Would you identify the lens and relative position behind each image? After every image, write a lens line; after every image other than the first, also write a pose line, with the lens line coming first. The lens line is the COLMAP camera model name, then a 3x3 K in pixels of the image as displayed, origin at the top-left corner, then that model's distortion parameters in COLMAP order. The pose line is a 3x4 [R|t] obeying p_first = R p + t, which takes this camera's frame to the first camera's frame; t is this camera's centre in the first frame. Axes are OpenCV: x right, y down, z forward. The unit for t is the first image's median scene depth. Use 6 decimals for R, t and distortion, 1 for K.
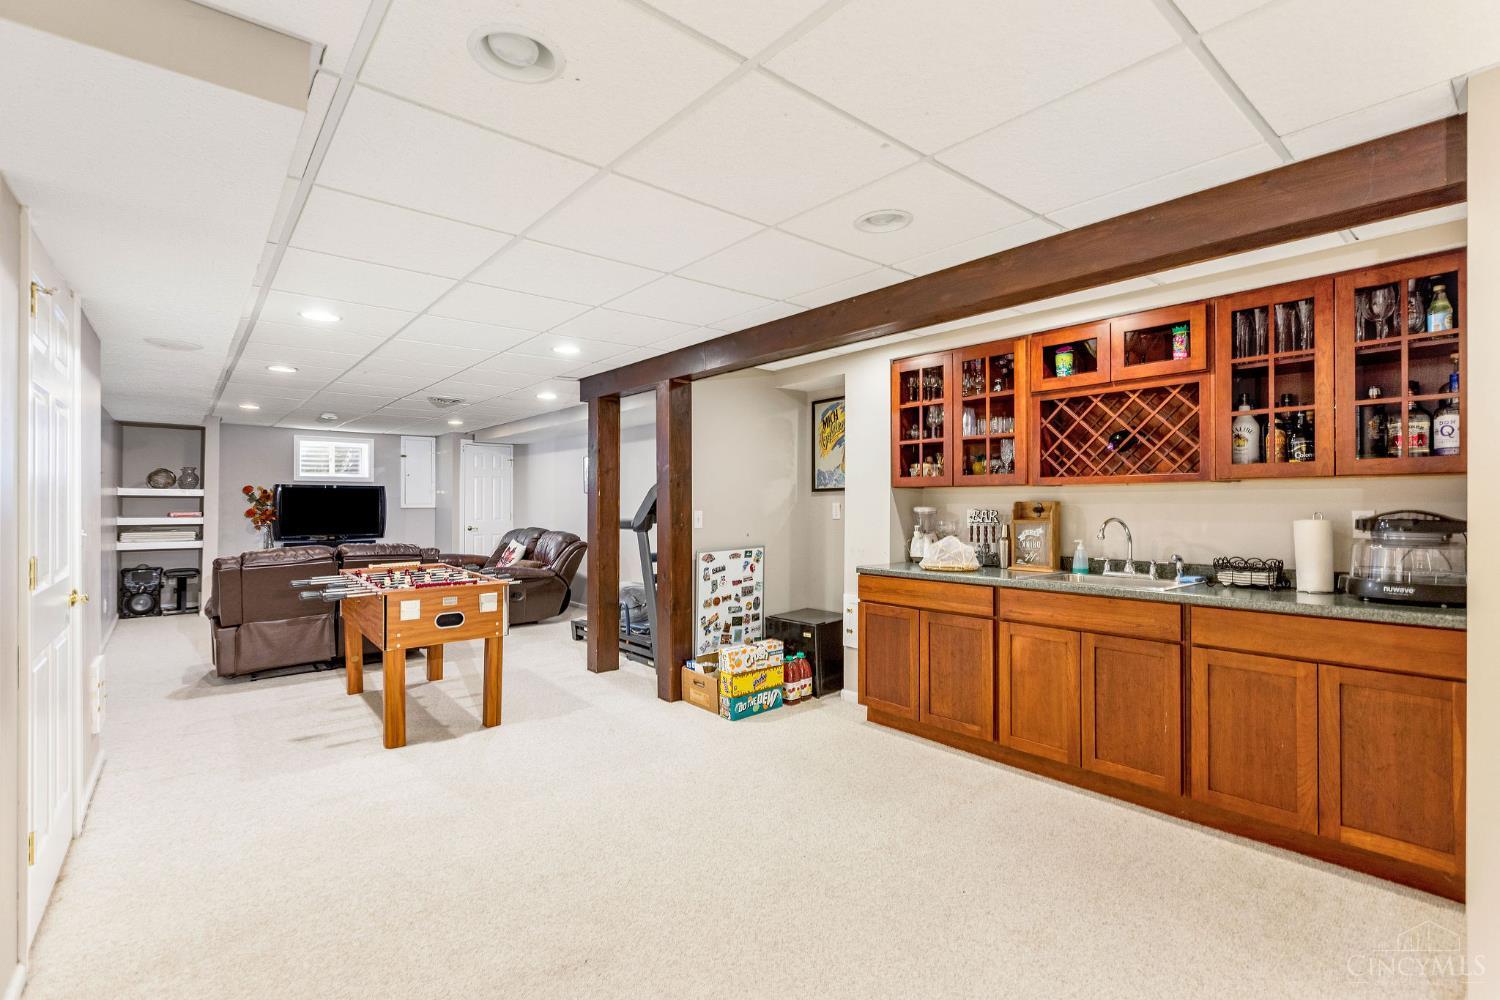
lens RADIAL K [[675.7, 0, 755.1], [0, 675.7, 500.7], [0, 0, 1]] dist [0.005370, -0.001516]
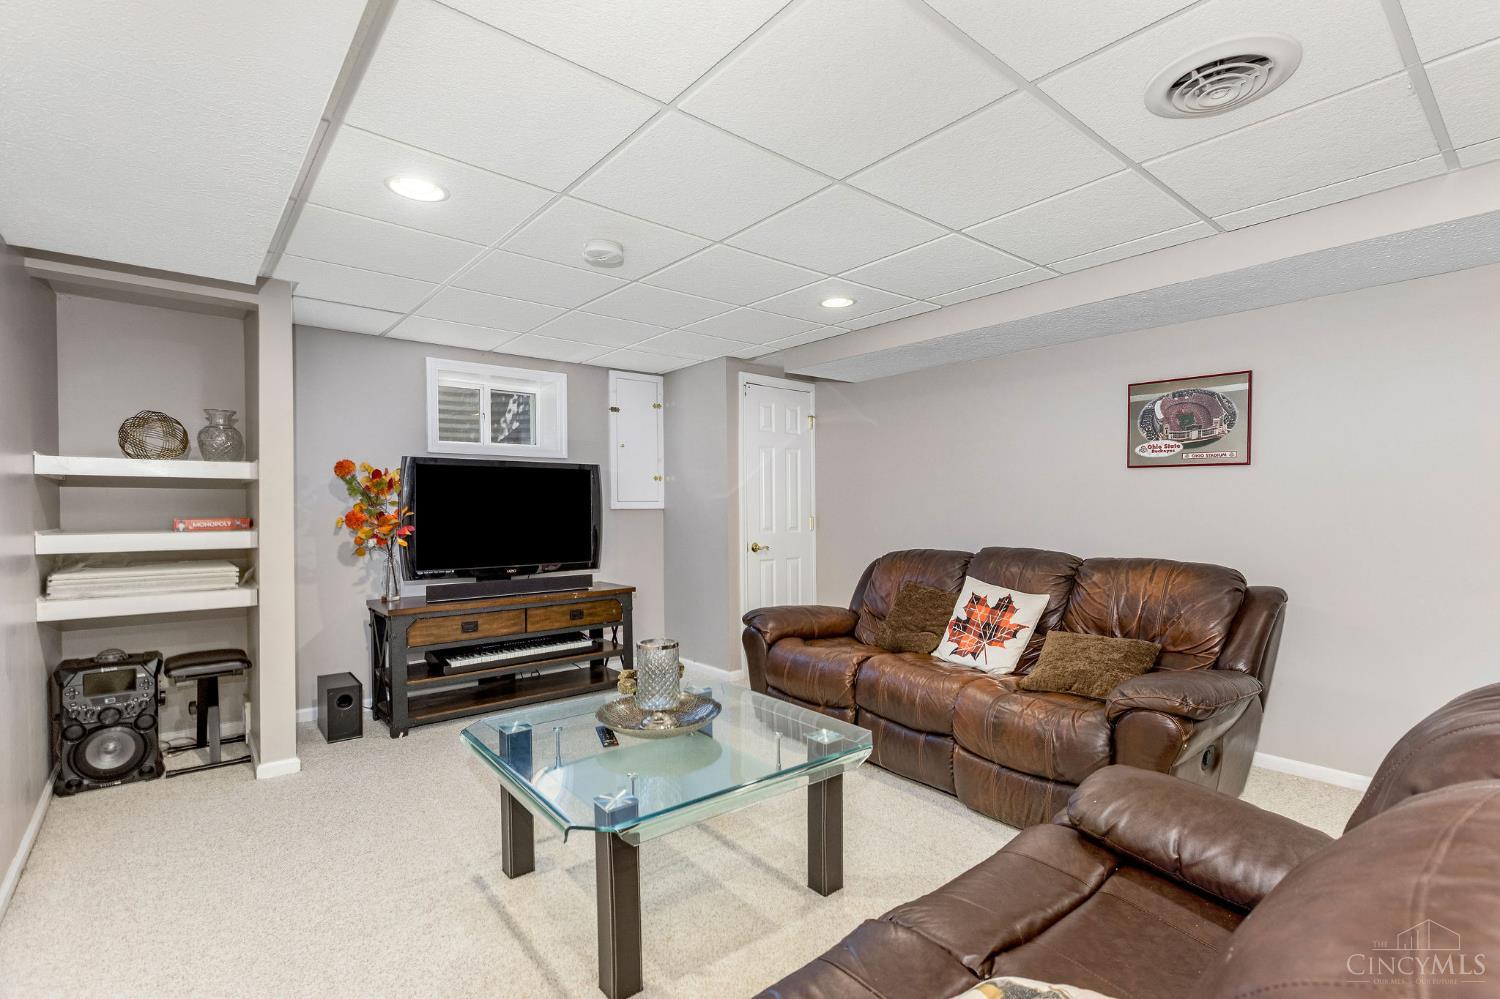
lens RADIAL K [[675.7, 0, 743.2], [0, 675.7, 518.7], [0, 0, 1]] dist [0.005370, -0.001516]
pose [[0.999864, -0.005845, -0.015410, -0.755018], [0.006170, 0.999758, 0.021136, 0.014827], [0.015283, -0.021229, 0.999658, 0.874457]]
